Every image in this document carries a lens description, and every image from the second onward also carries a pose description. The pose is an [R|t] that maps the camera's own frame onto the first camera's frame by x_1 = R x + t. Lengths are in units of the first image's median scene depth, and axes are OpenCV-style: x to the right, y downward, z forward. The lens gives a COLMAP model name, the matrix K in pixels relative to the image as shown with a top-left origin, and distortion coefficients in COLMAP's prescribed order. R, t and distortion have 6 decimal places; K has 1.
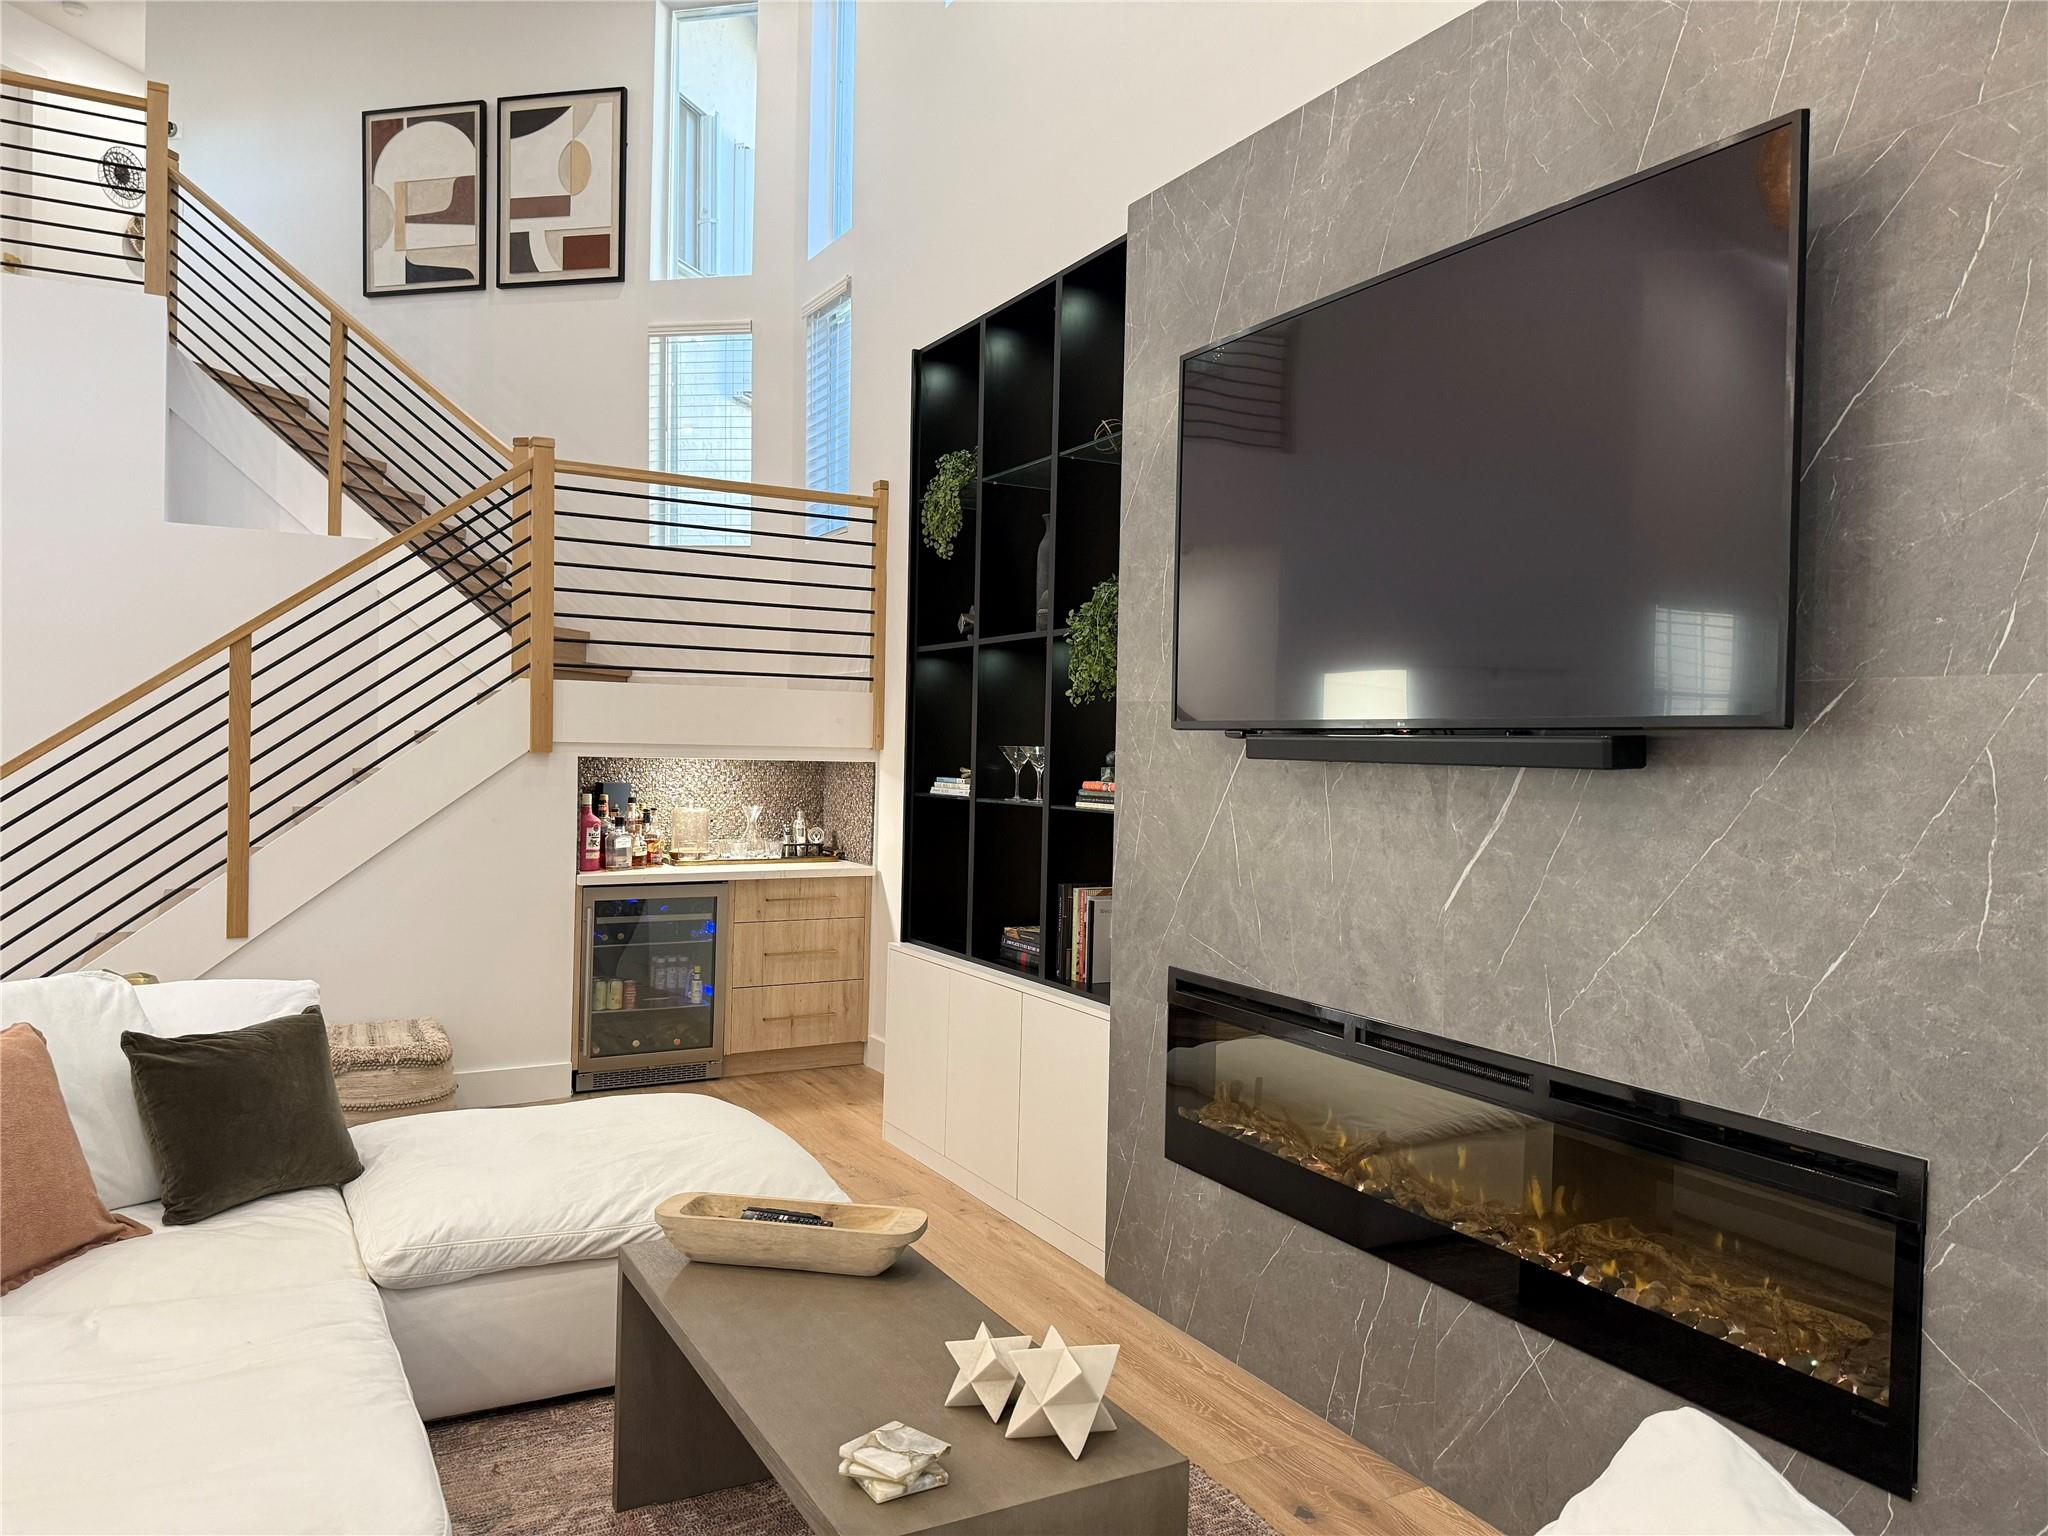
lens RADIAL K [[1441.3, 0, 1031.6], [0, 1441.3, 767.3], [0, 0, 1]] dist [0.067560, -0.081014]
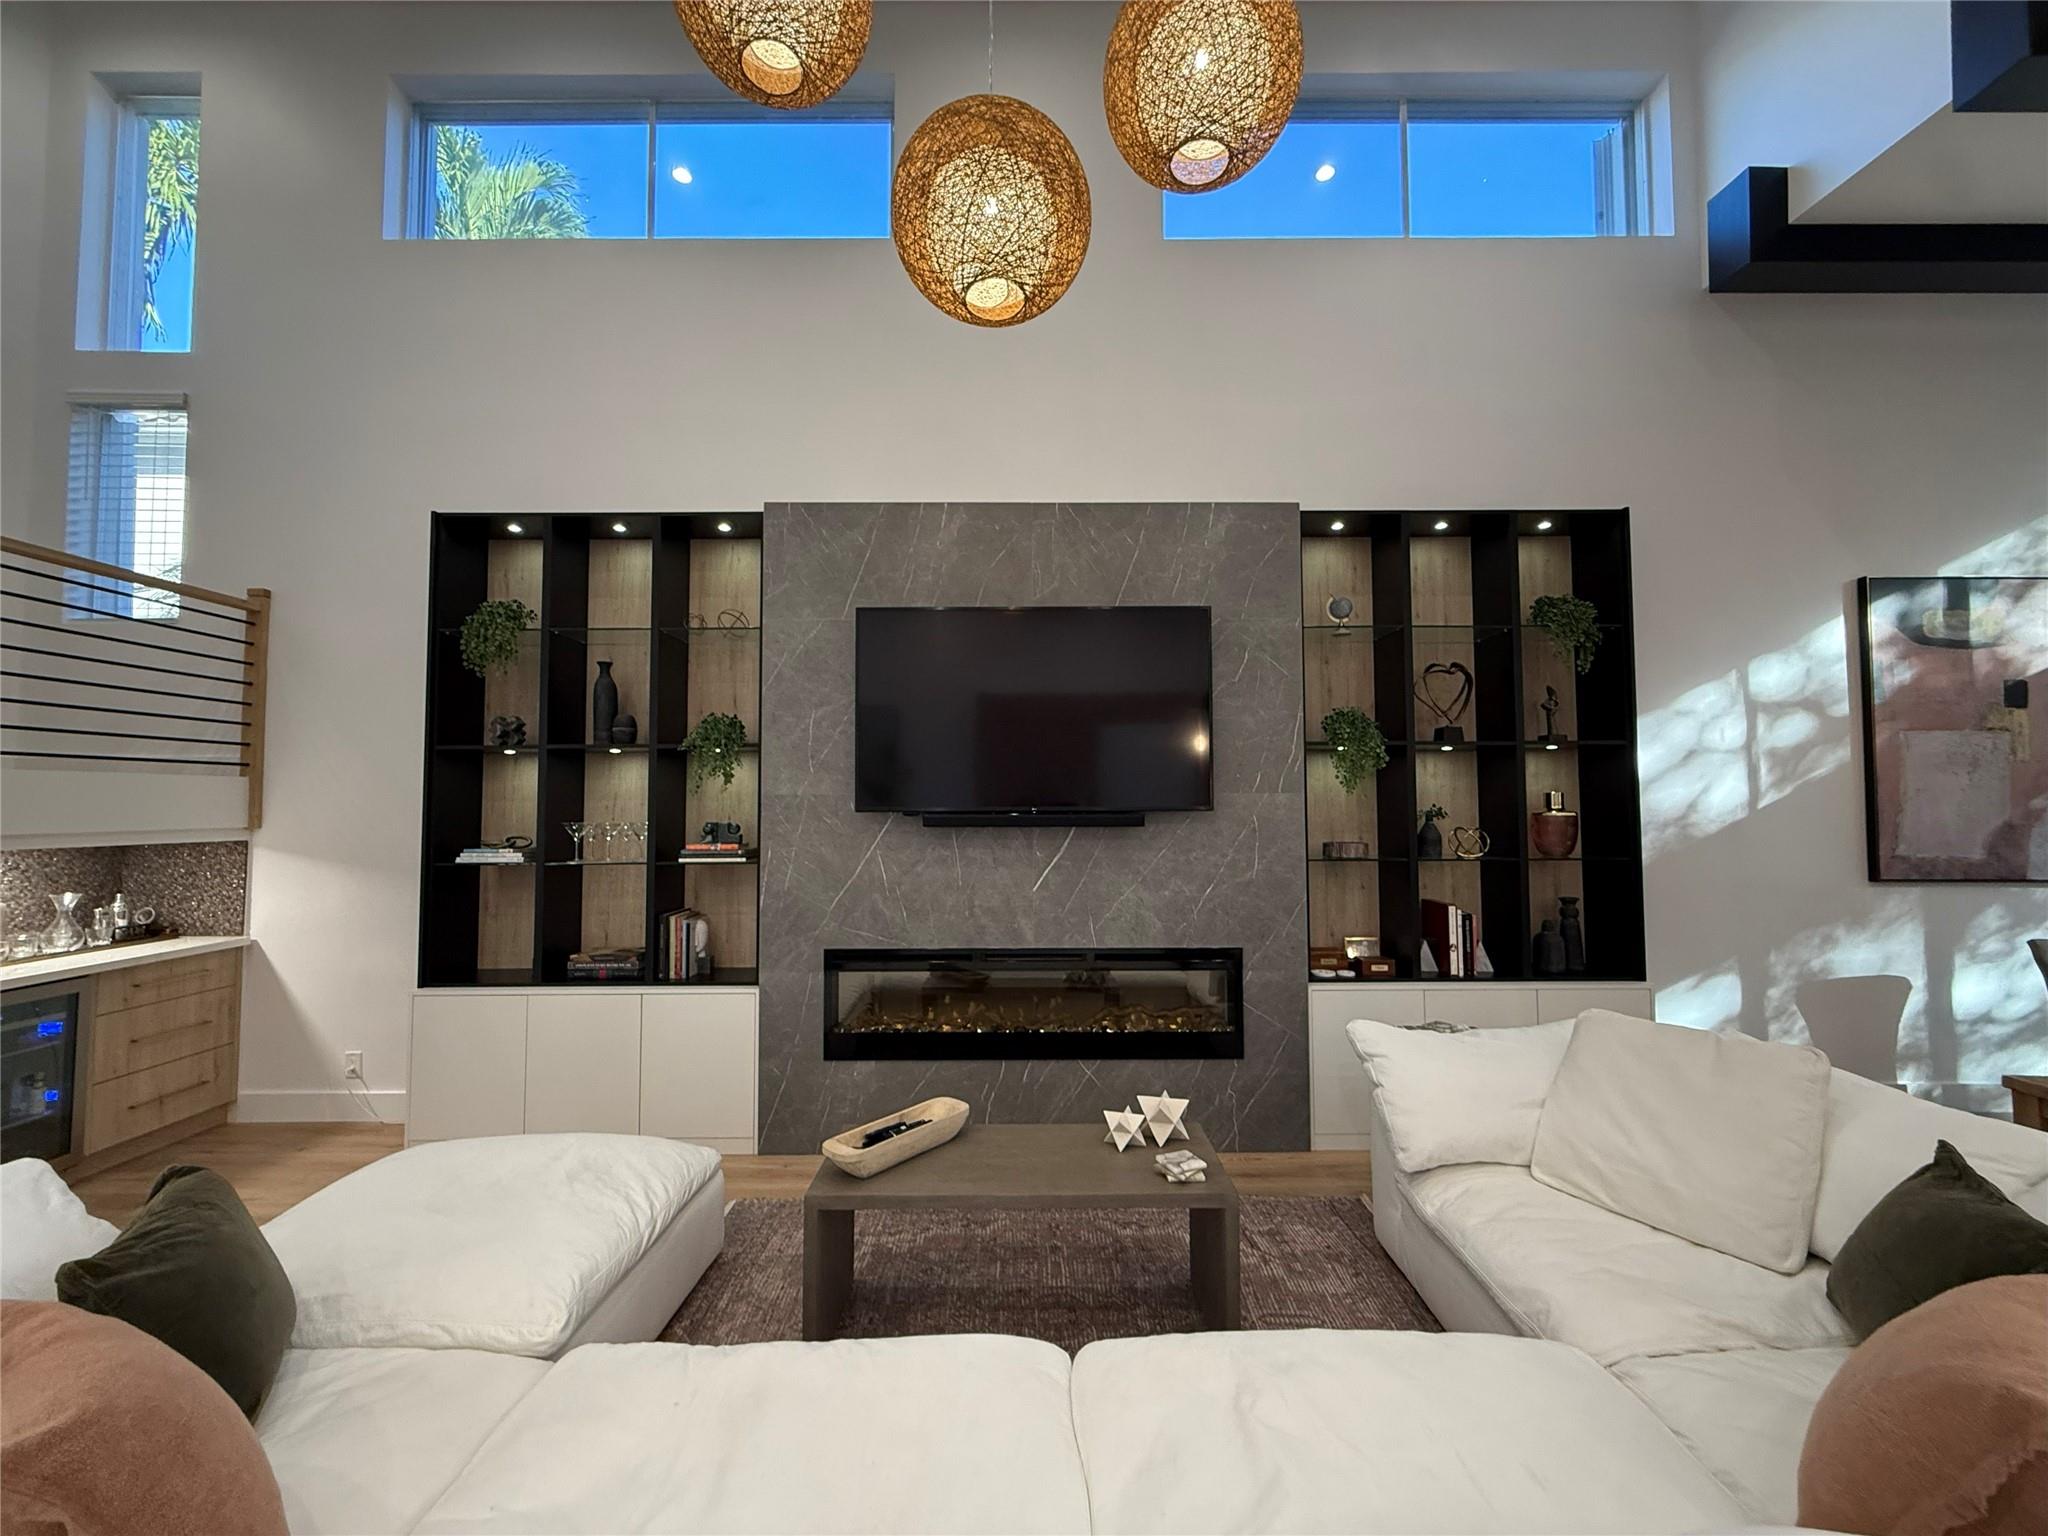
lens RADIAL K [[816.2, 0, 1025.2], [0, 816.2, 767.1], [0, 0, 1]] dist [-0.000729, 0.000318]
pose [[0.480872, 0.016661, 0.876632, -0.415749], [0.027110, 0.999059, -0.033859, -0.025608], [-0.876371, 0.040047, 0.479968, 0.197015]]
